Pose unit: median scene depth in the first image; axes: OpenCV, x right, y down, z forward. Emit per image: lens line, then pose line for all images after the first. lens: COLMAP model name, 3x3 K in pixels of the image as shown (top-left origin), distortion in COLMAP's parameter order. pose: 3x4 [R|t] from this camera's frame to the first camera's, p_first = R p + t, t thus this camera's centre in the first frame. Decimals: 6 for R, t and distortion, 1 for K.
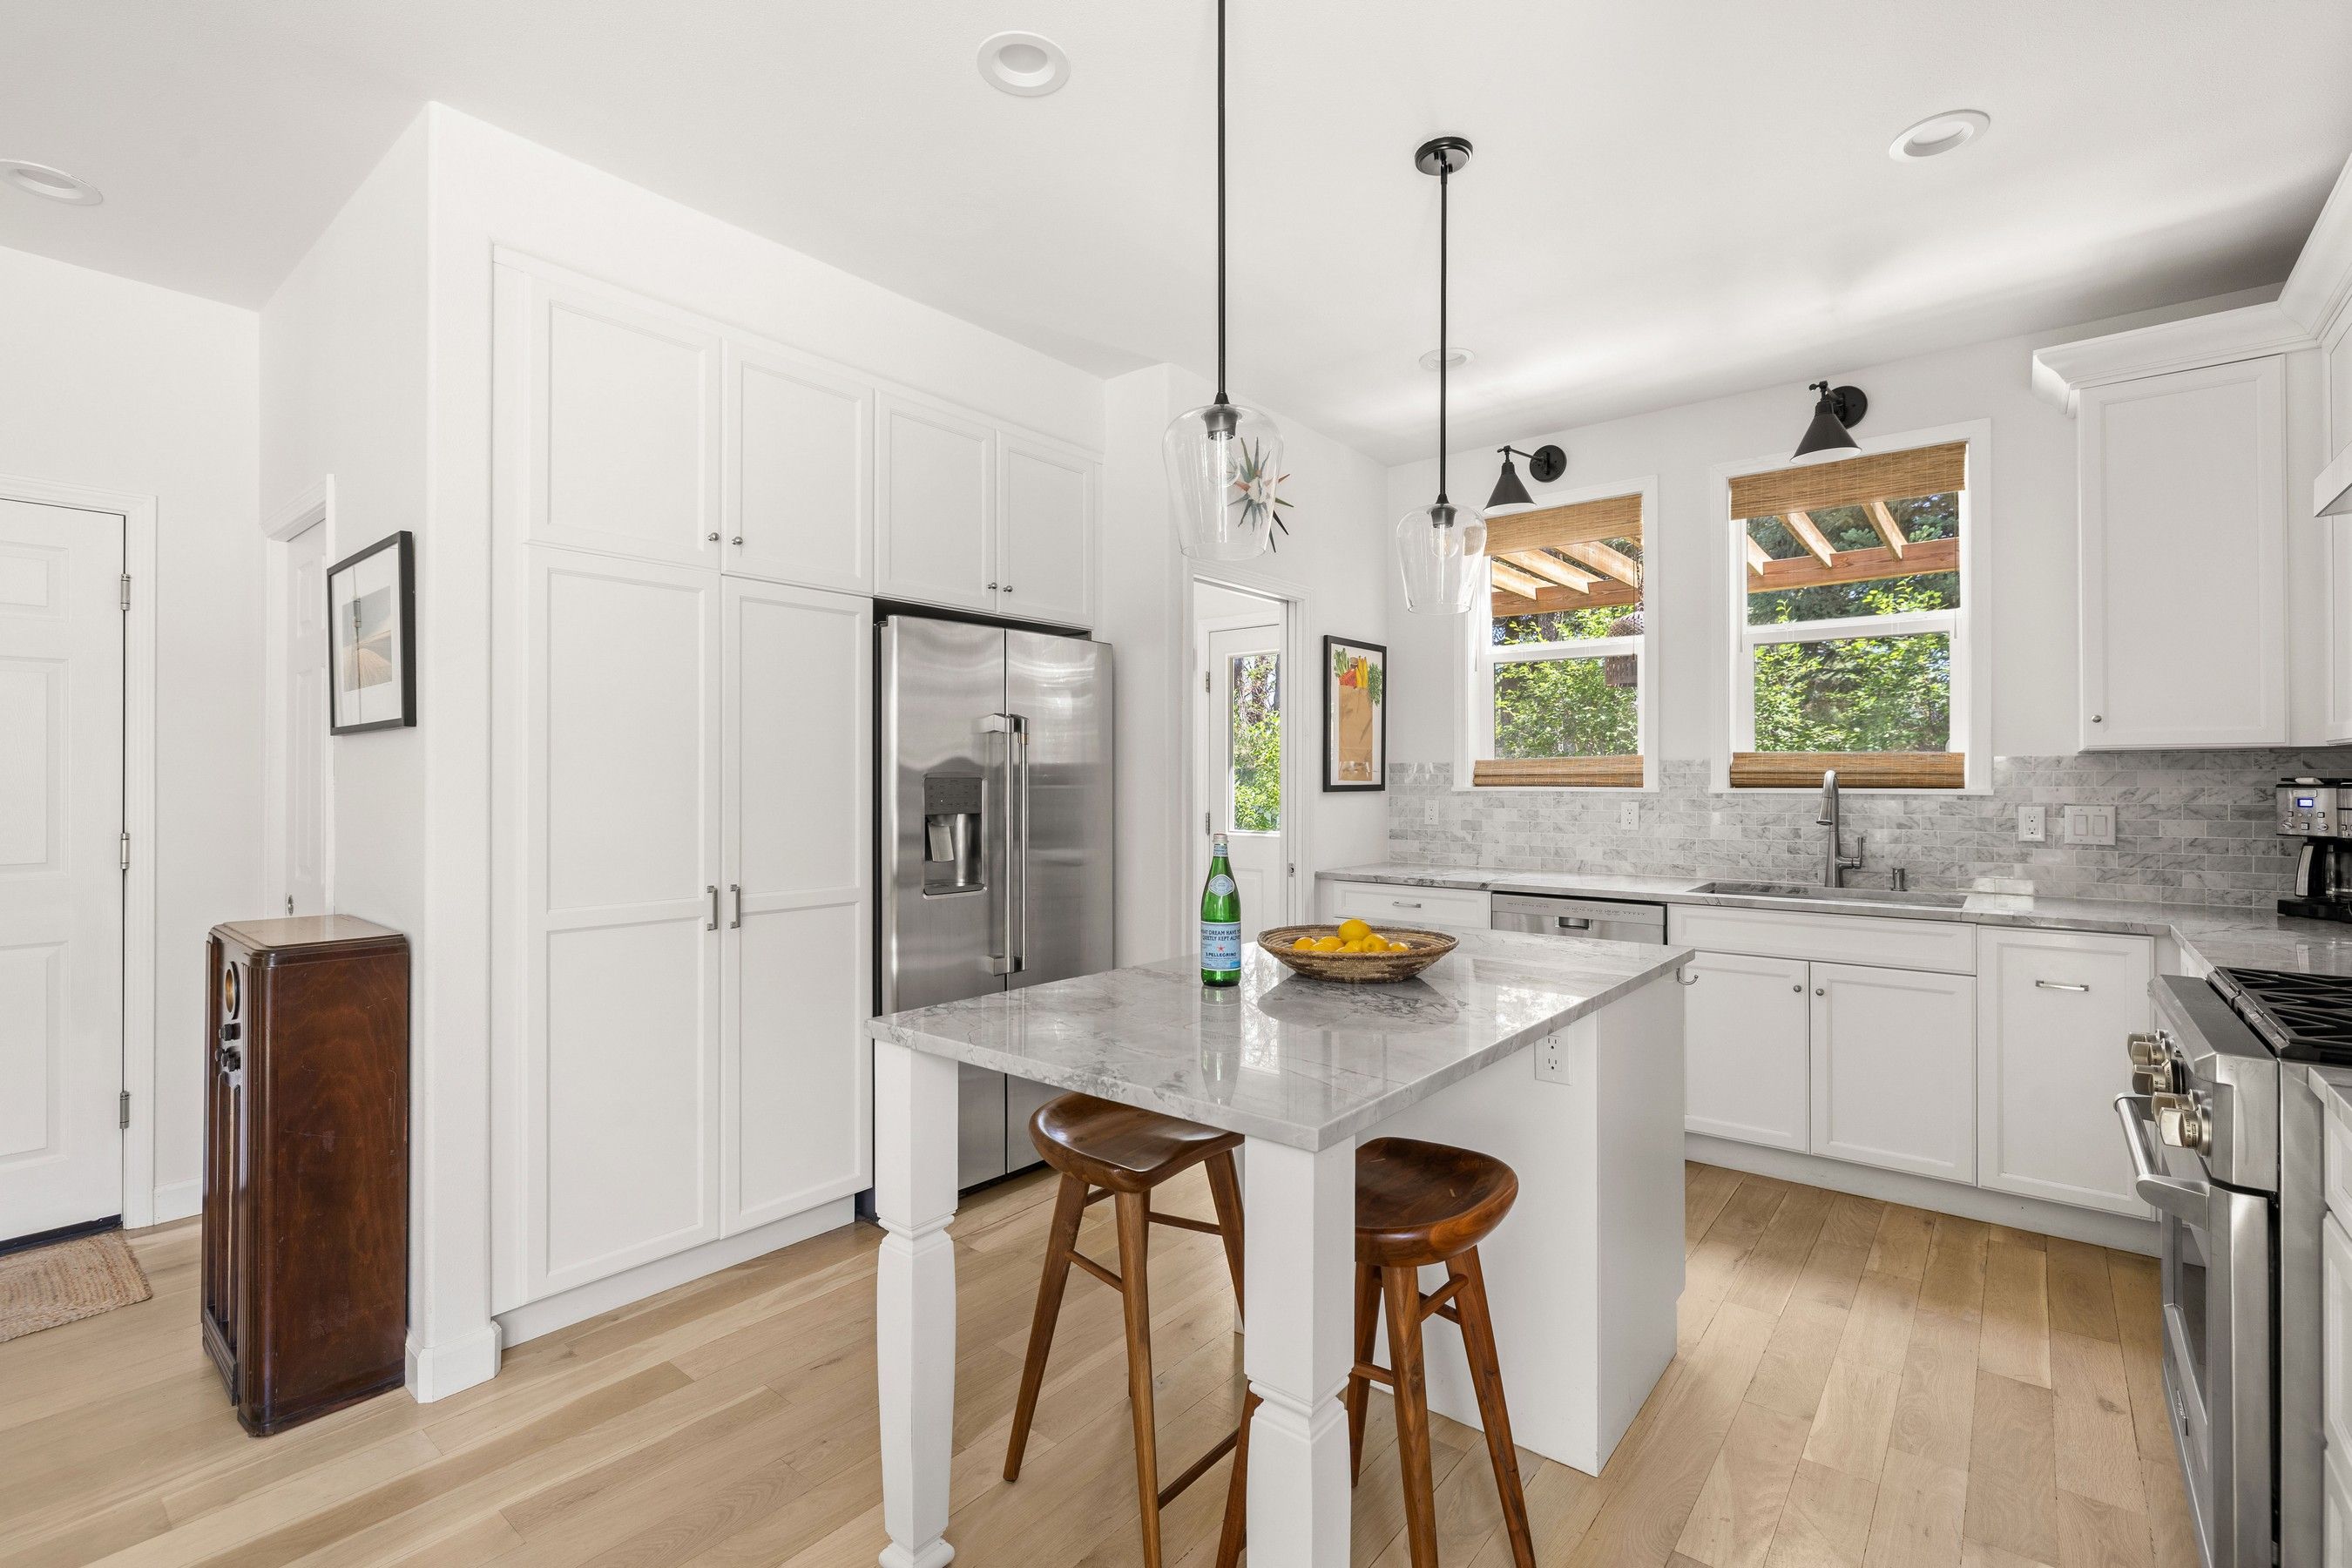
lens RADIAL K [[1036.9, 0, 1173.5], [0, 1036.9, 778.7], [0, 0, 1]] dist [-0.010993, 0.000419]
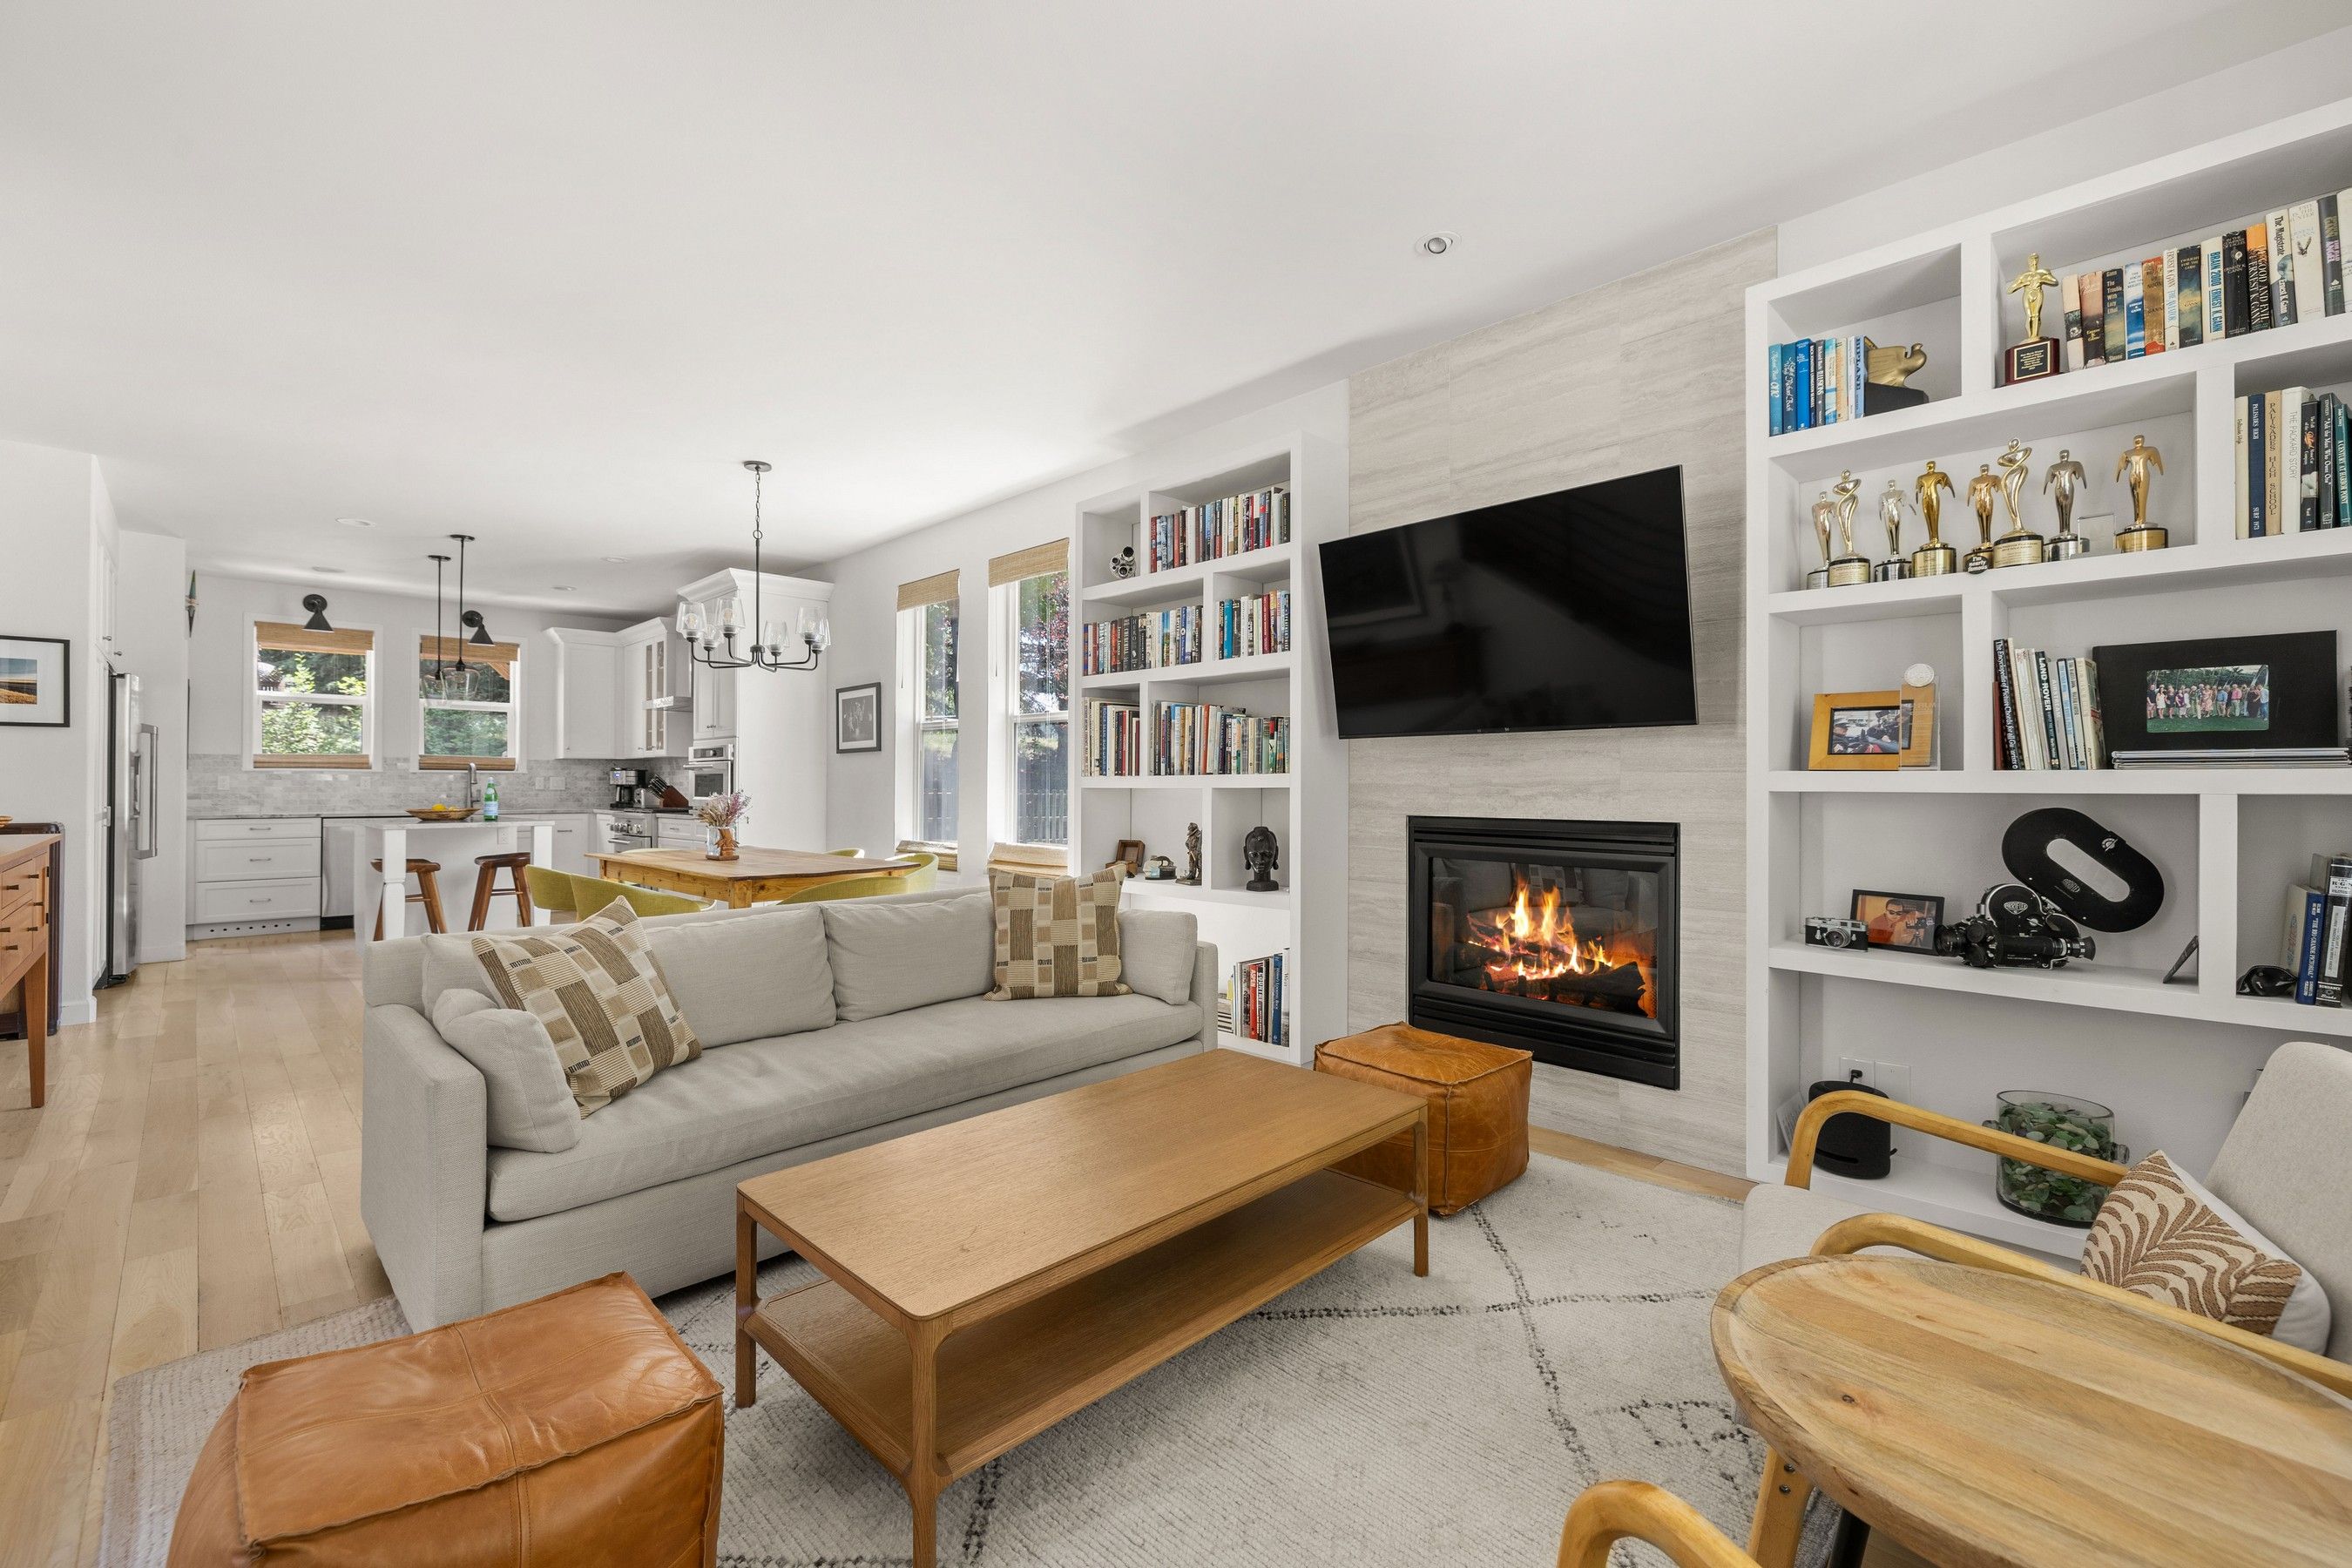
lens RADIAL K [[1001.4, 0, 1182.2], [0, 1001.4, 781.0], [0, 0, 1]] dist [-0.002383, -0.000520]
pose [[0.110848, 0.005657, 0.993821, -1.508141], [-0.003036, 0.999981, -0.005353, 0.040901], [-0.993833, -0.002424, 0.110863, -0.941248]]
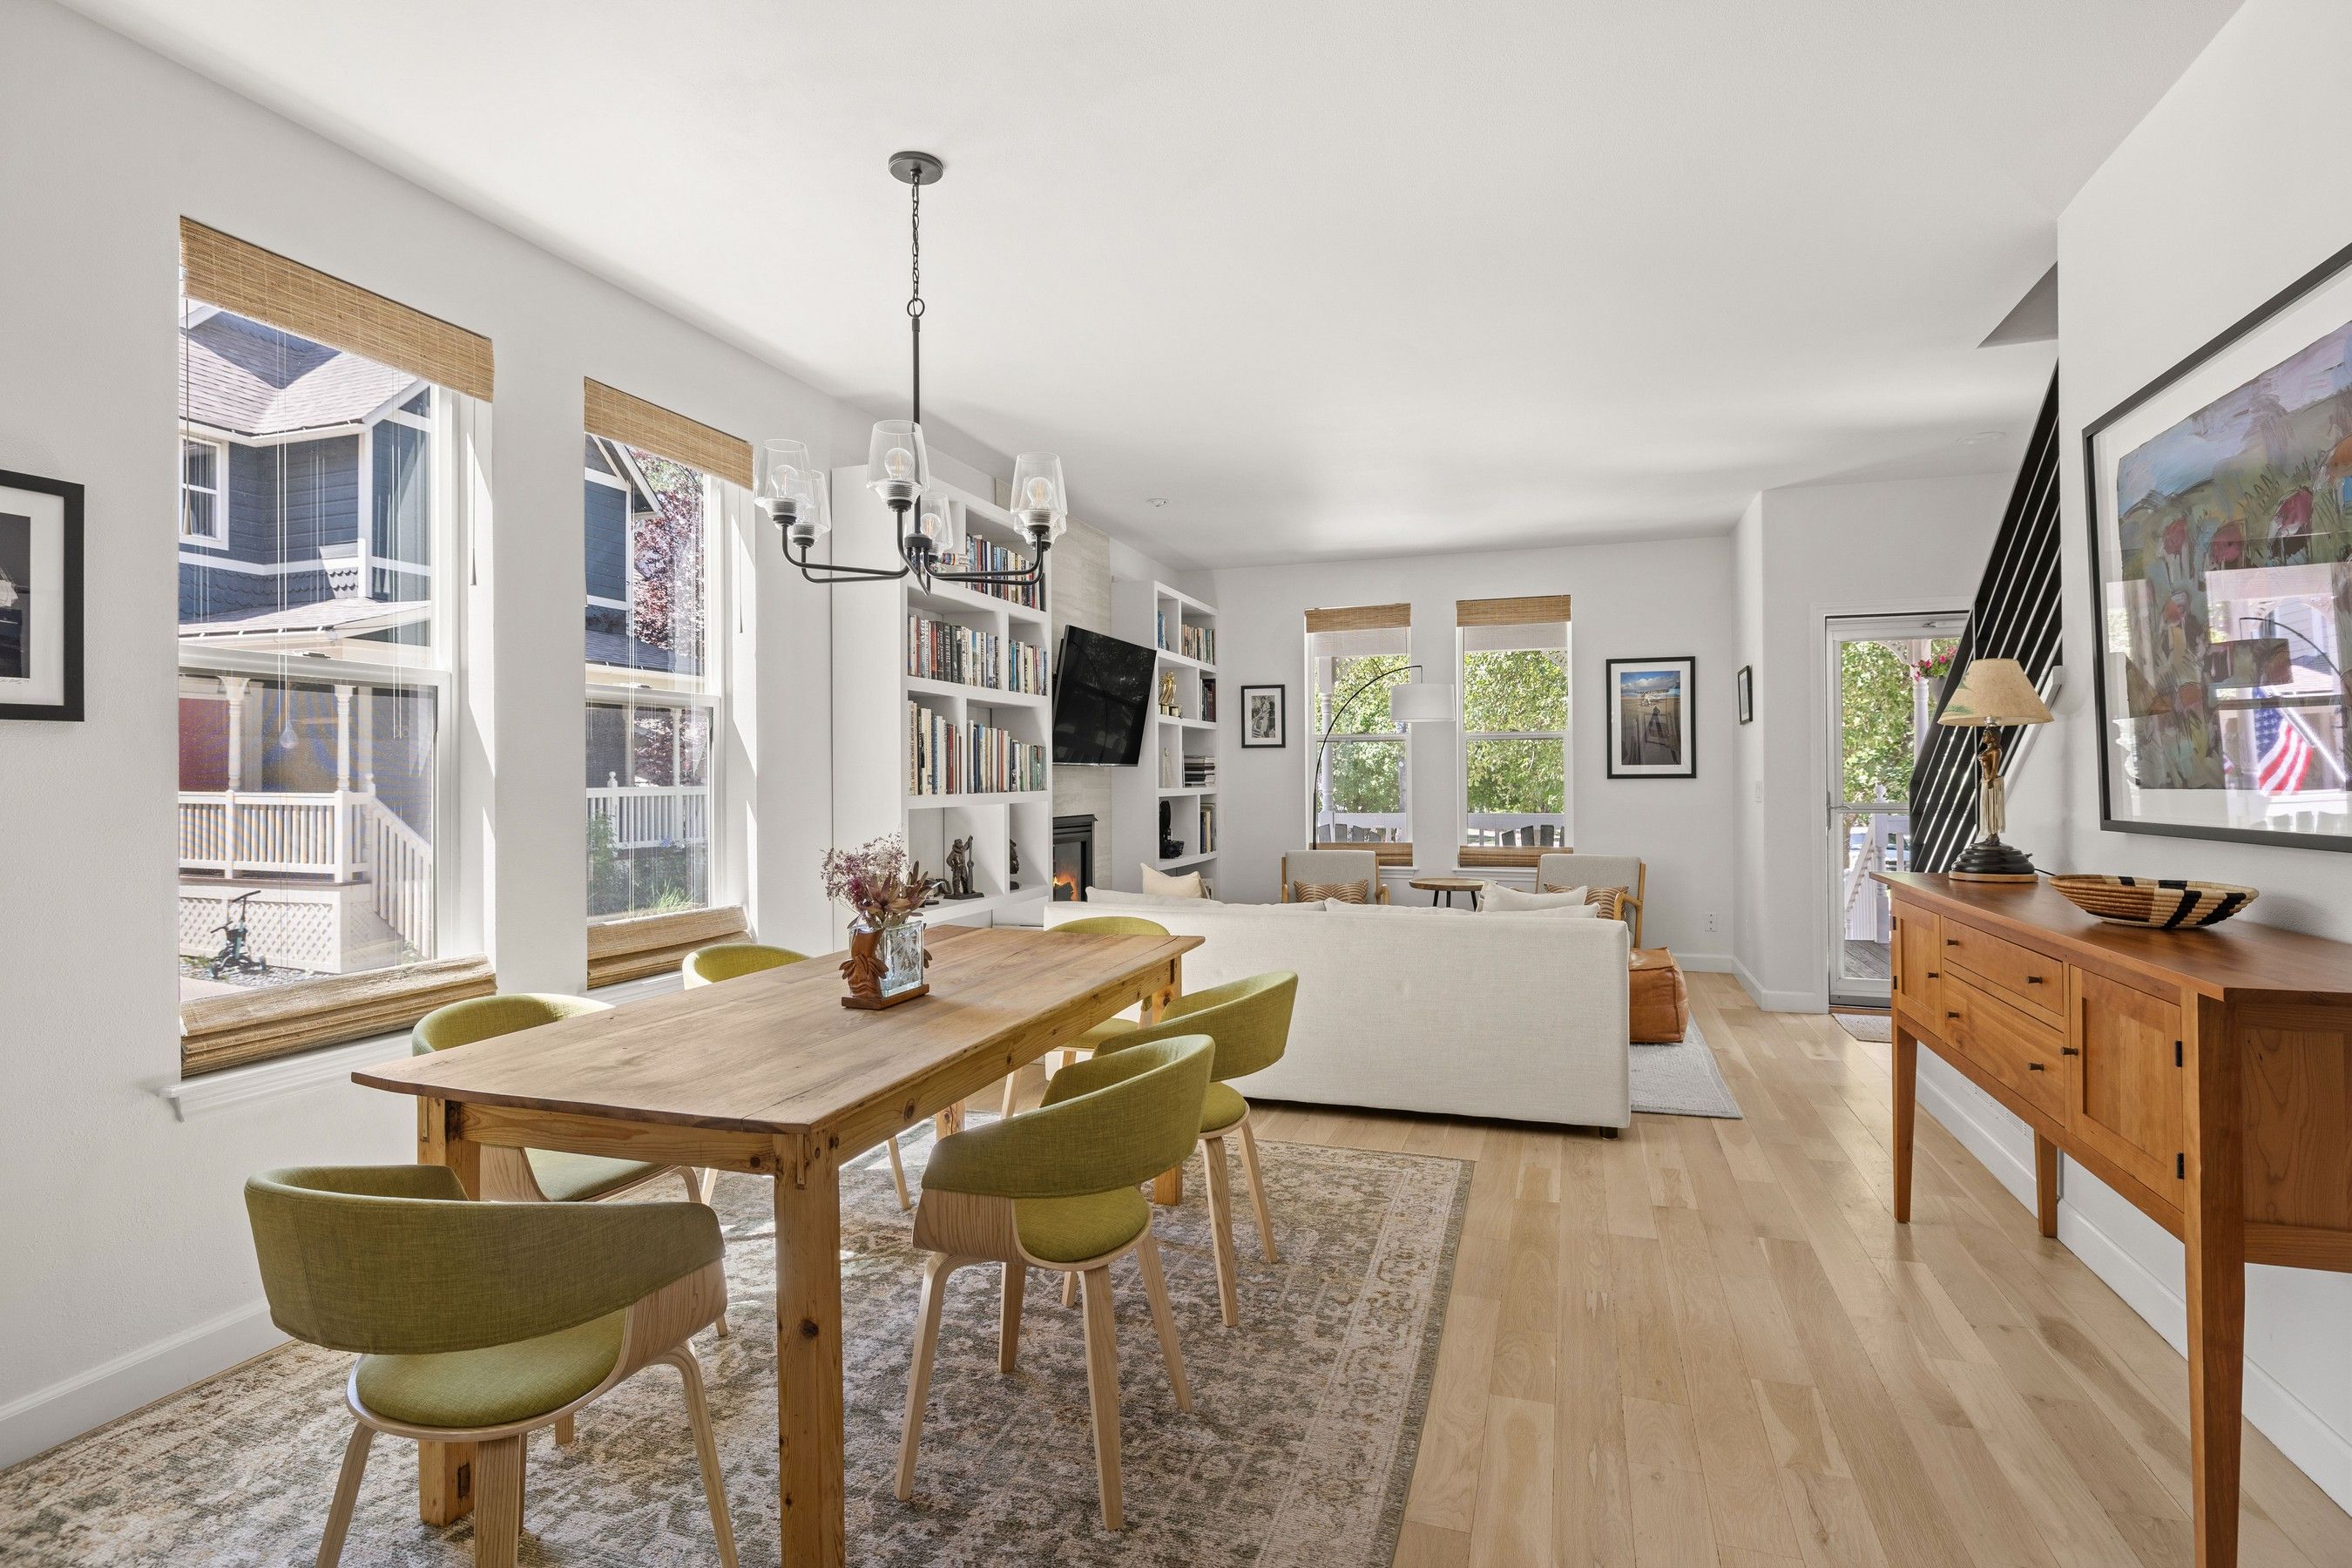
lens RADIAL K [[1151.9, 0, 1187.9], [0, 1151.9, 776.2], [0, 0, 1]] dist [-0.001263, -0.001018]
pose [[-0.937455, 0.004265, -0.348080, -0.163164], [0.005403, 0.999983, -0.002298, 0.013515], [0.348064, -0.004035, -0.937462, 0.519528]]
